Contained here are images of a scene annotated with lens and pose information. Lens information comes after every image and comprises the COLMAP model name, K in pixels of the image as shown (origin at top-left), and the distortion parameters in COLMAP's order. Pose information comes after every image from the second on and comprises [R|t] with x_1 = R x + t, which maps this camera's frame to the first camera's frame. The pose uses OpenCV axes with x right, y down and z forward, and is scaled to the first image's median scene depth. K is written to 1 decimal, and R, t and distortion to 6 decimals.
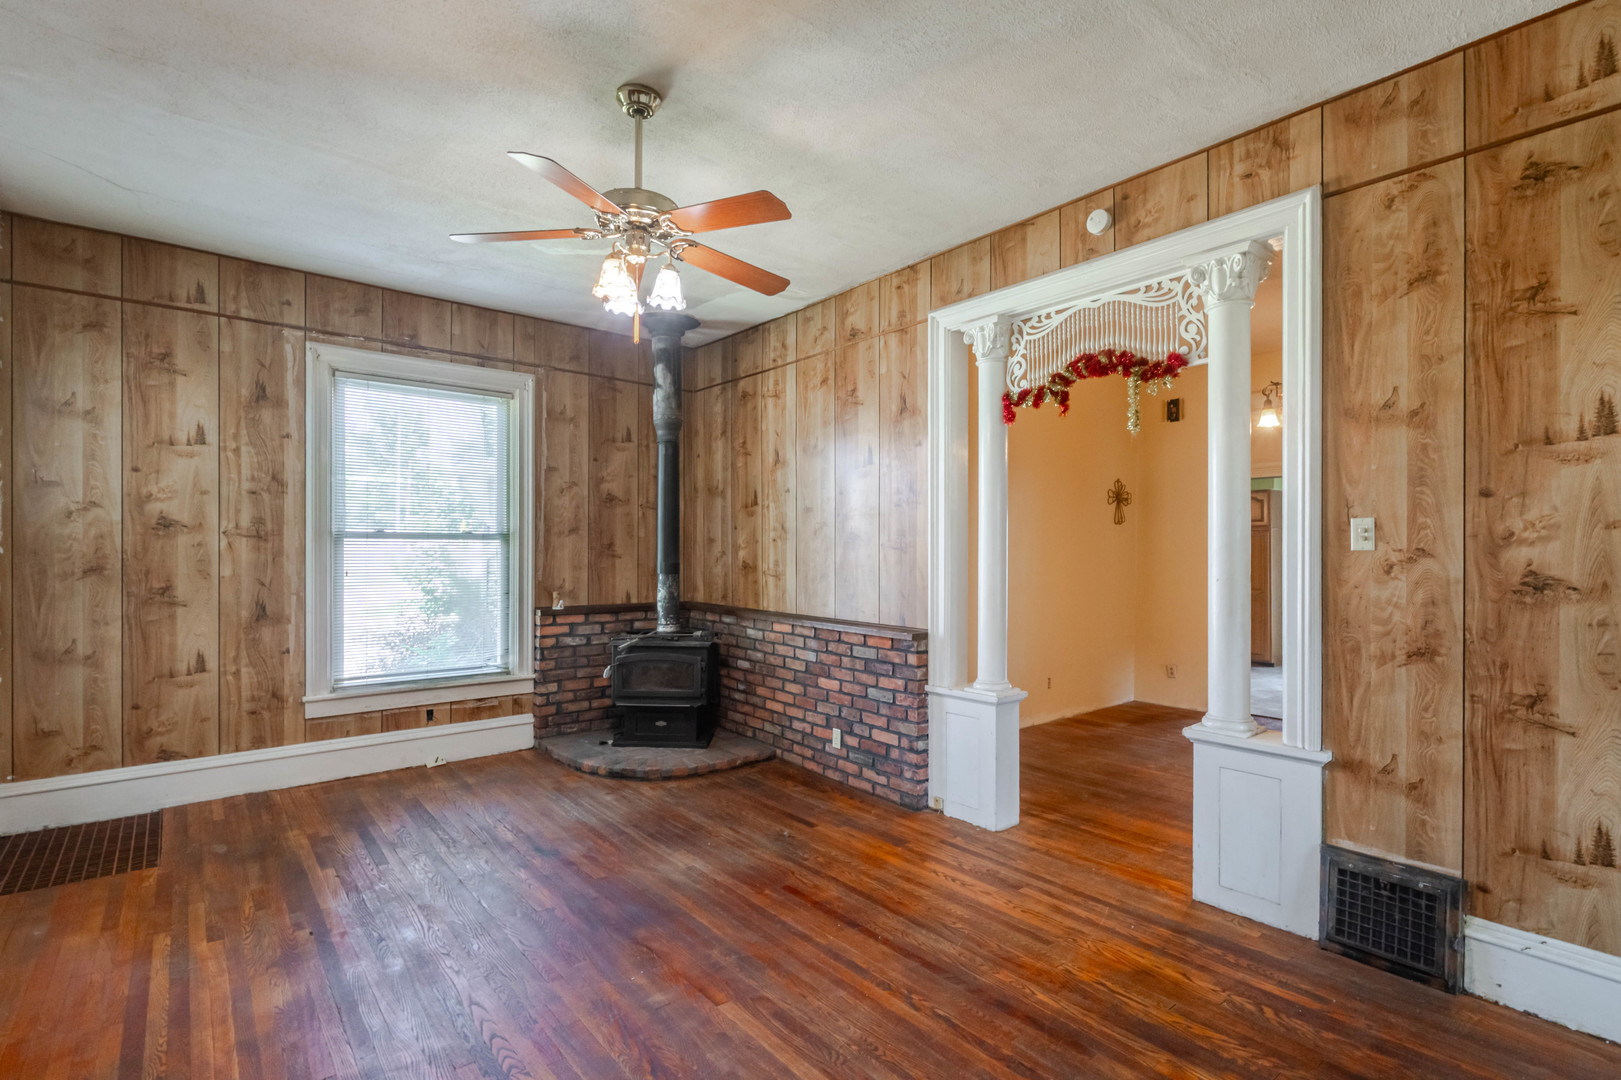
lens RADIAL K [[774.2, 0, 810.5], [0, 774.2, 540.0], [0, 0, 1]] dist [-0.002321, -0.000542]
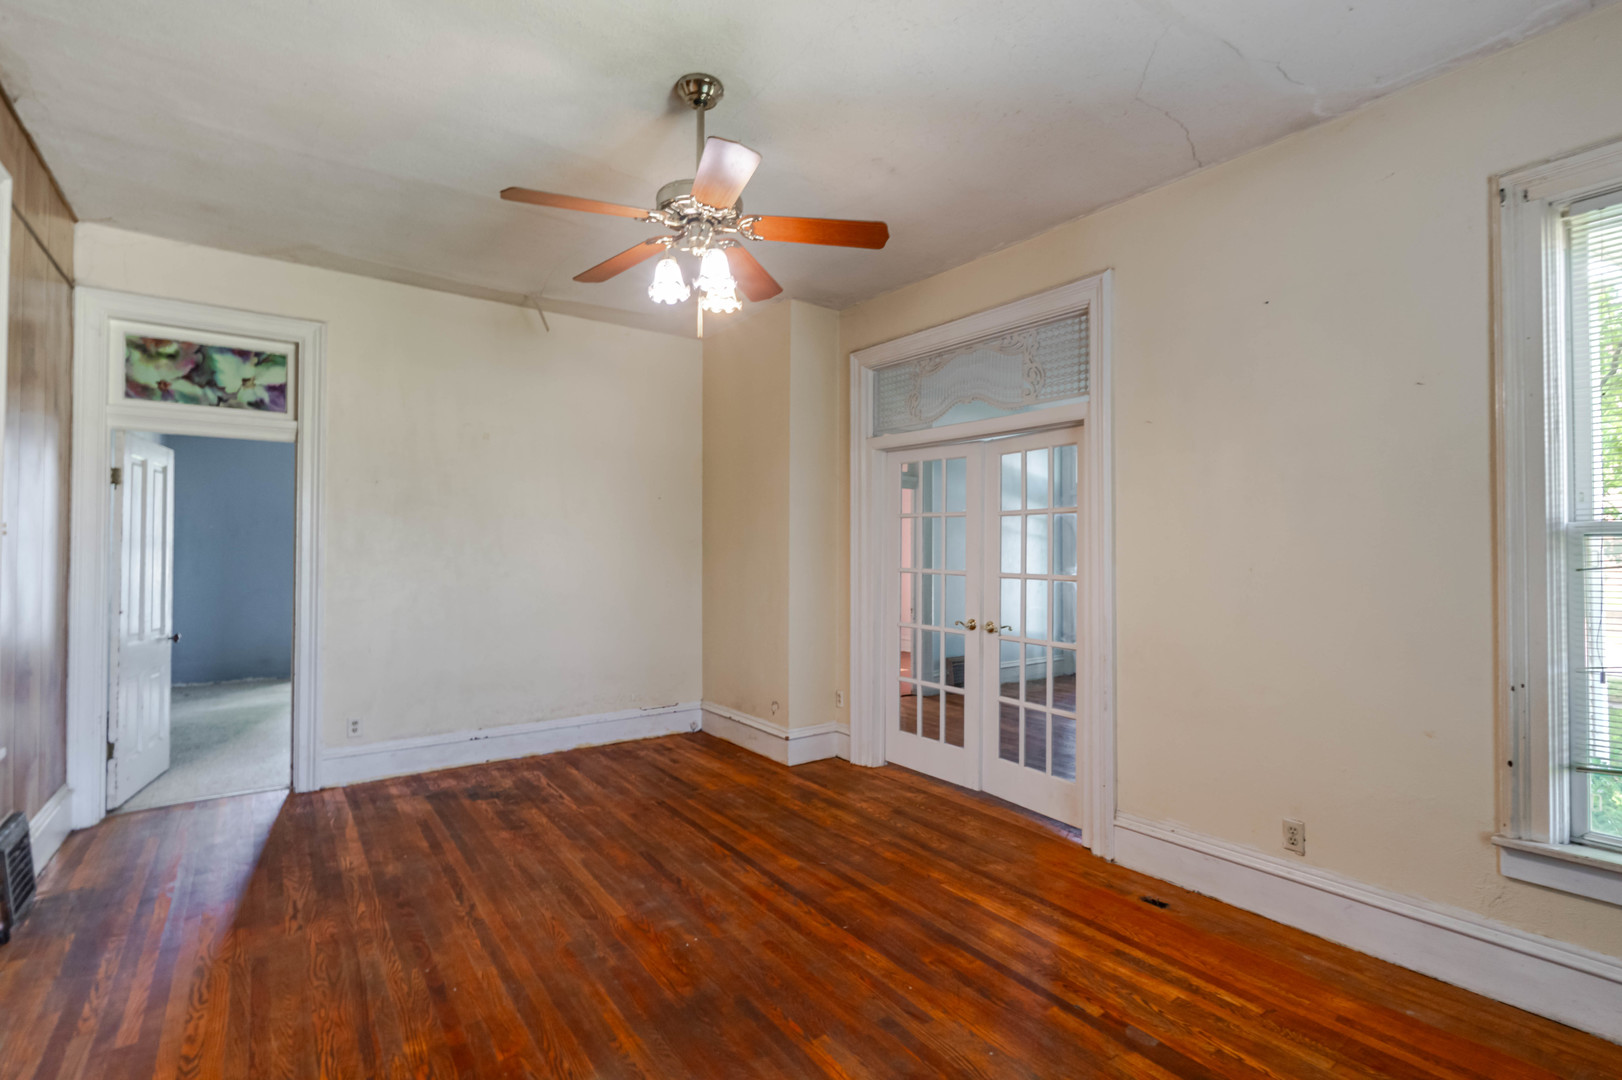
lens RADIAL K [[751.8, 0, 805.7], [0, 751.8, 545.1], [0, 0, 1]] dist [-0.003146, -0.000306]
pose [[-0.998317, -0.007885, 0.057450, -0.408383], [-0.009019, 0.999769, -0.019497, 0.030890], [-0.057283, -0.019982, -0.998158, 1.905548]]
